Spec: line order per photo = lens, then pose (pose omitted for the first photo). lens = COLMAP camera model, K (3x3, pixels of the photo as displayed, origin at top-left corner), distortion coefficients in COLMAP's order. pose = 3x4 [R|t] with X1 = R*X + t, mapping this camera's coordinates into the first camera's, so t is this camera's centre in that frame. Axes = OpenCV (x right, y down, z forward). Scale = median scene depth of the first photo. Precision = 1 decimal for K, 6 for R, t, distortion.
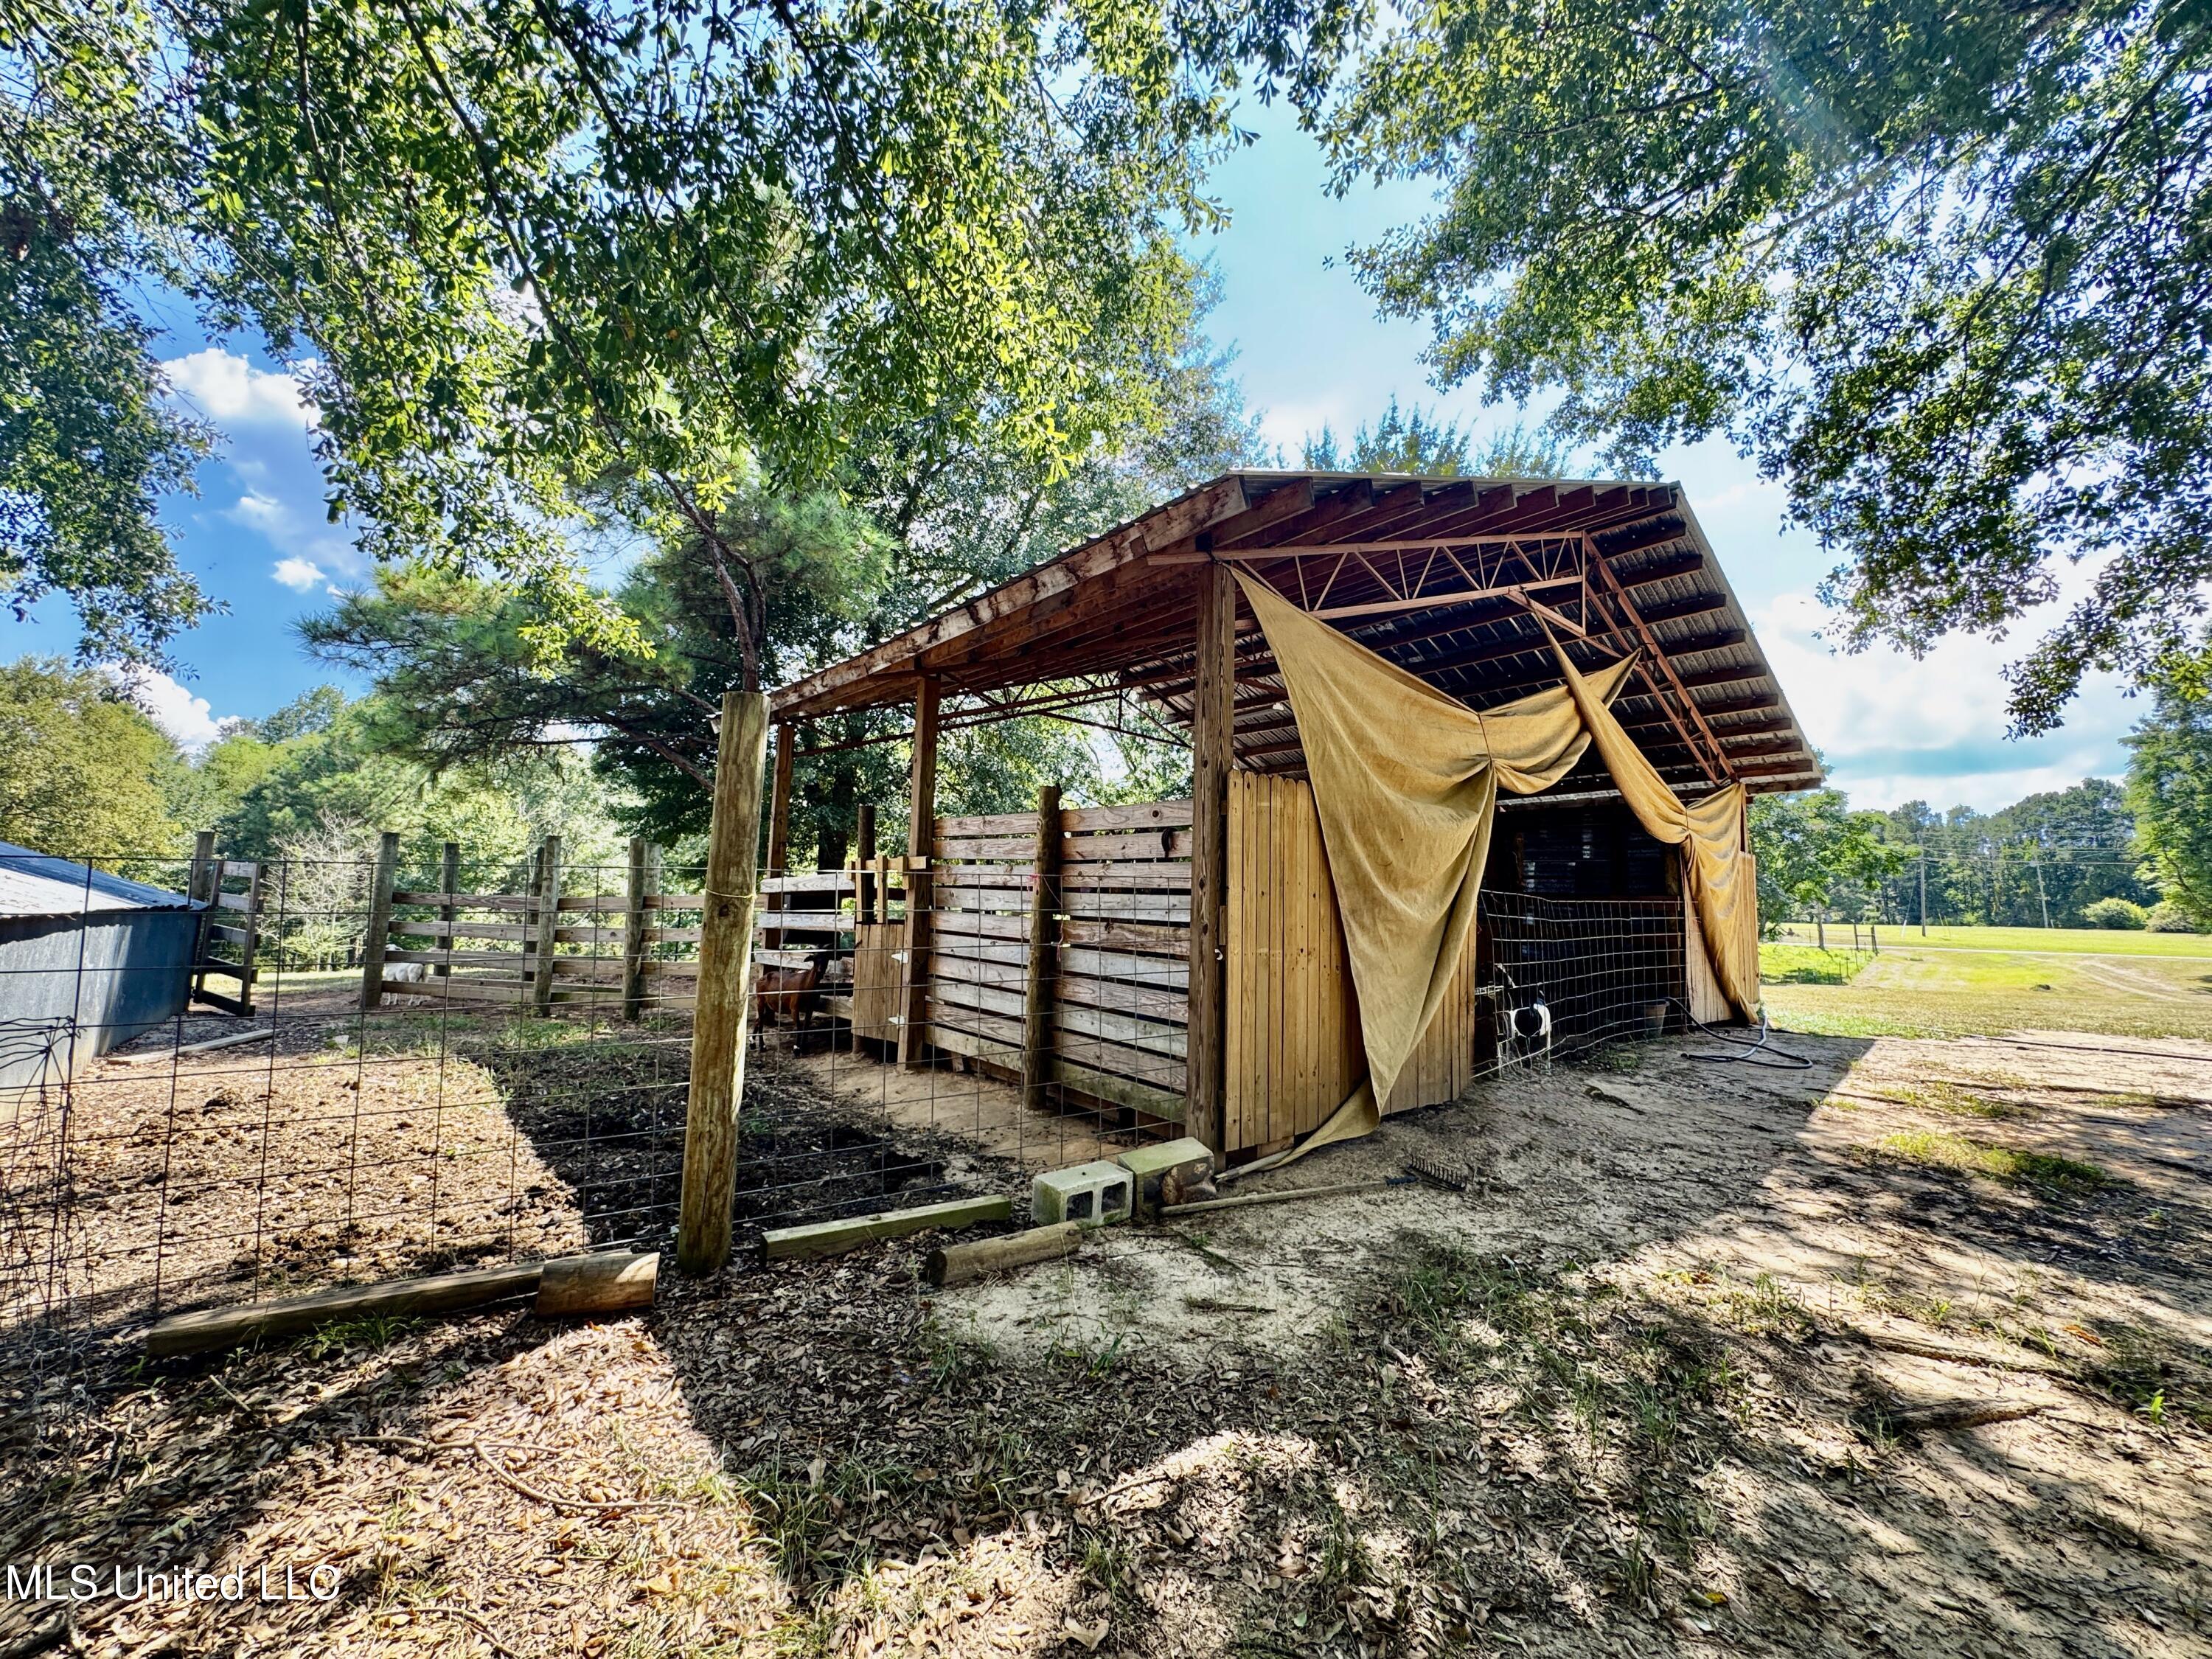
lens RADIAL K [[886.6, 0, 1110.6], [0, 886.6, 826.4], [0, 0, 1]] dist [-0.001142, -0.000667]
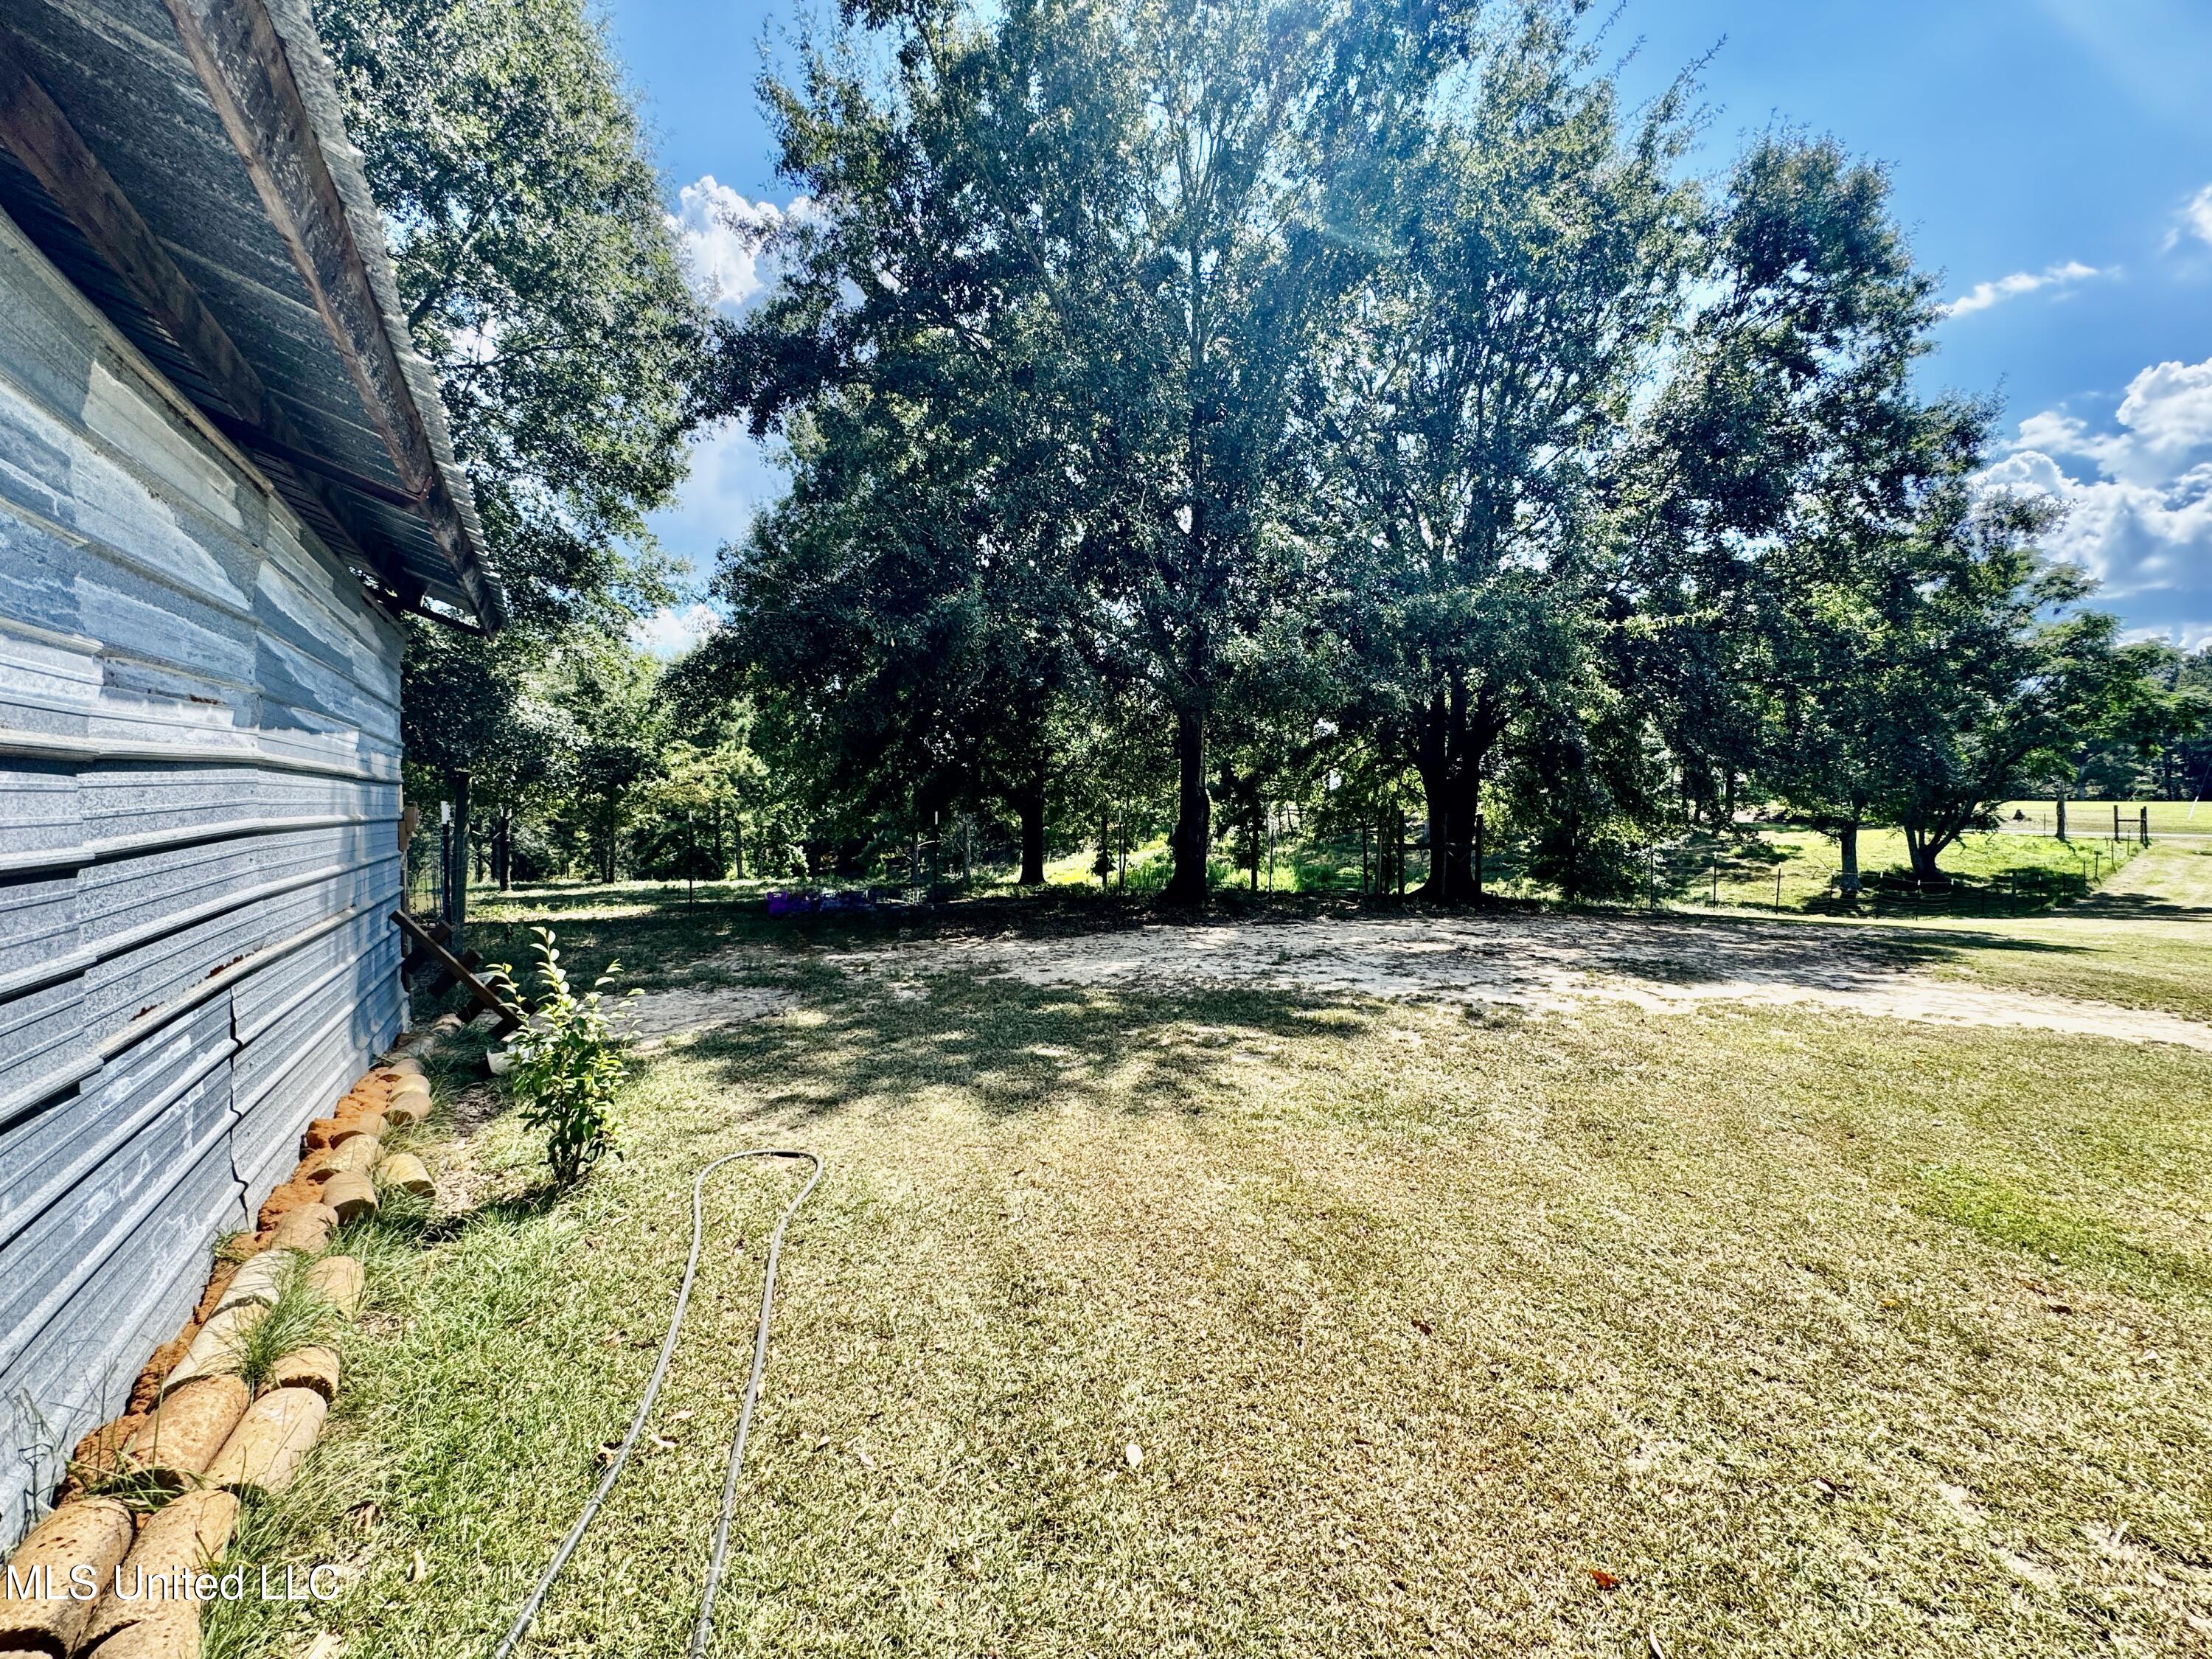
lens RADIAL K [[886.6, 0, 1100.0], [0, 886.6, 824.6], [0, 0, 1]] dist [-0.001142, -0.000667]
pose [[0.986881, -0.017765, -0.160471, 0.103289], [0.036839, 0.992486, 0.116685, 0.008335], [0.157192, -0.121066, 0.980119, 0.119958]]
